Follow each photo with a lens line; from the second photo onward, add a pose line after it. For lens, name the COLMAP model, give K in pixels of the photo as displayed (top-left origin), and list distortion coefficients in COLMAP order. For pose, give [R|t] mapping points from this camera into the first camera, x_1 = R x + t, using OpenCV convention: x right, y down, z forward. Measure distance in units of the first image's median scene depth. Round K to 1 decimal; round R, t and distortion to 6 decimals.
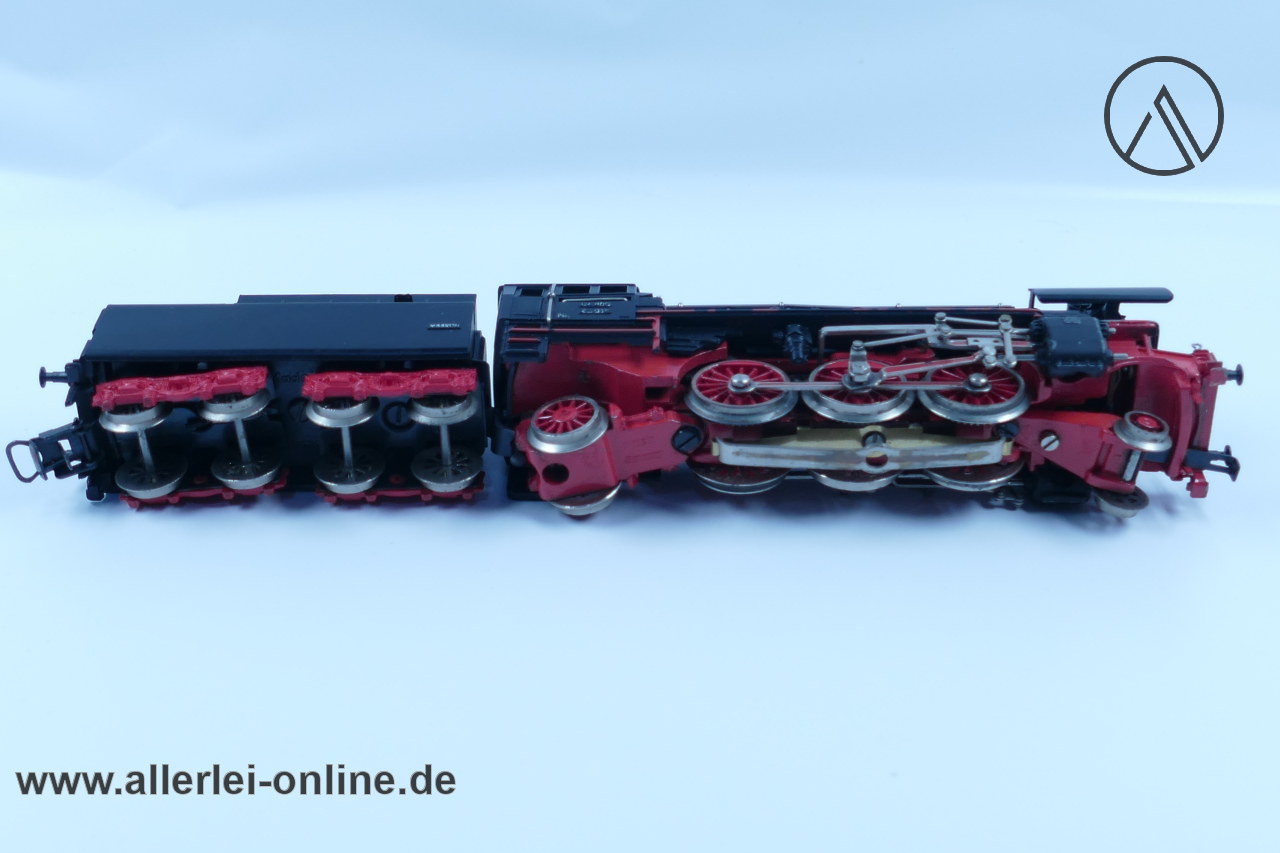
lens RADIAL K [[1891.0, 0, 640.0], [0, 1891.0, 426.5], [0, 0, 1]] dist [-0.029797, 0.043397]
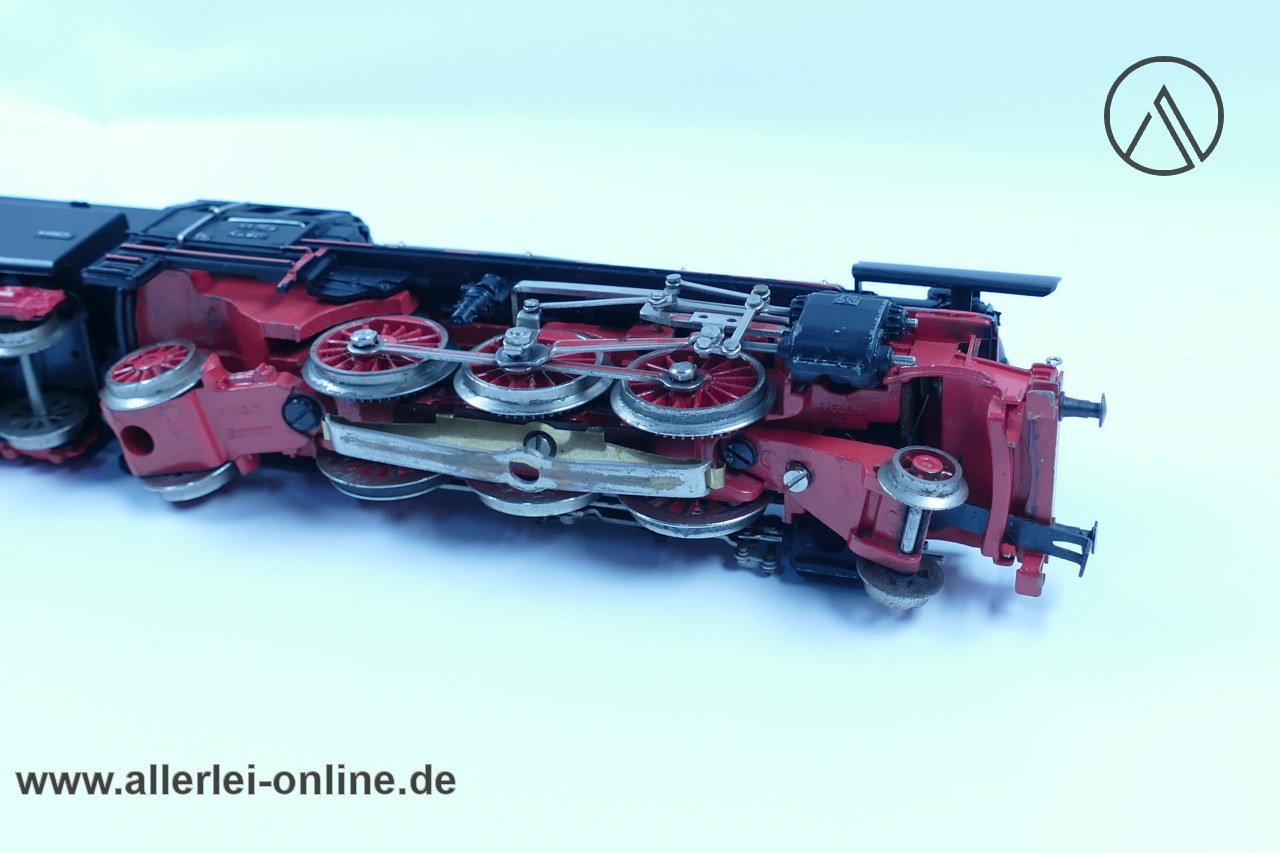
lens RADIAL K [[1891.0, 0, 640.0], [0, 1891.0, 426.5], [0, 0, 1]] dist [-0.029797, 0.043397]
pose [[0.947871, 0.112198, -0.298247, 0.360956], [-0.121559, 0.992500, -0.012963, 0.005181], [0.294556, 0.048542, 0.954401, 0.346814]]
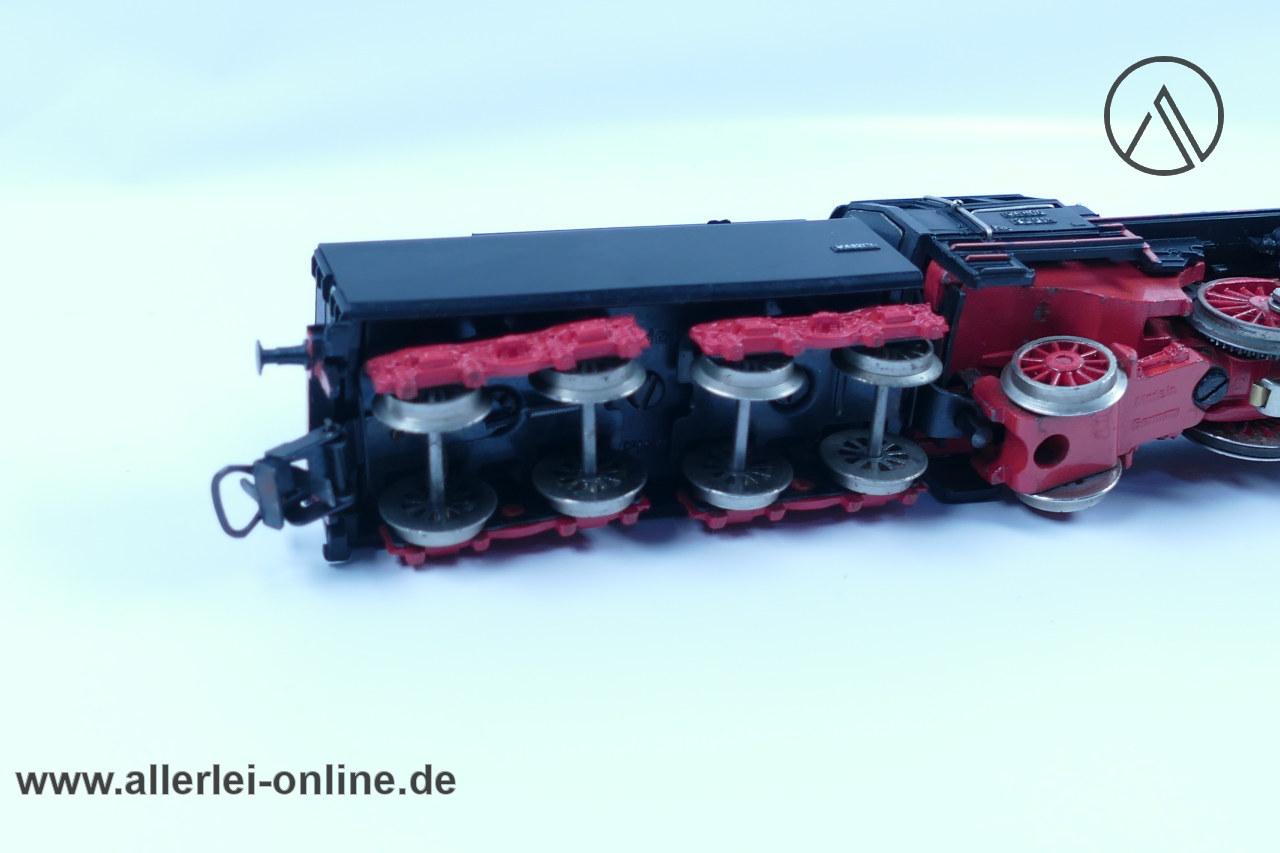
lens RADIAL K [[1891.0, 0, 640.0], [0, 1891.0, 426.5], [0, 0, 1]] dist [-0.029797, 0.043397]
pose [[0.954630, -0.073291, 0.288635, -0.374604], [0.090822, 0.994719, -0.047804, 0.034765], [-0.283607, 0.071850, 0.956245, 0.395752]]
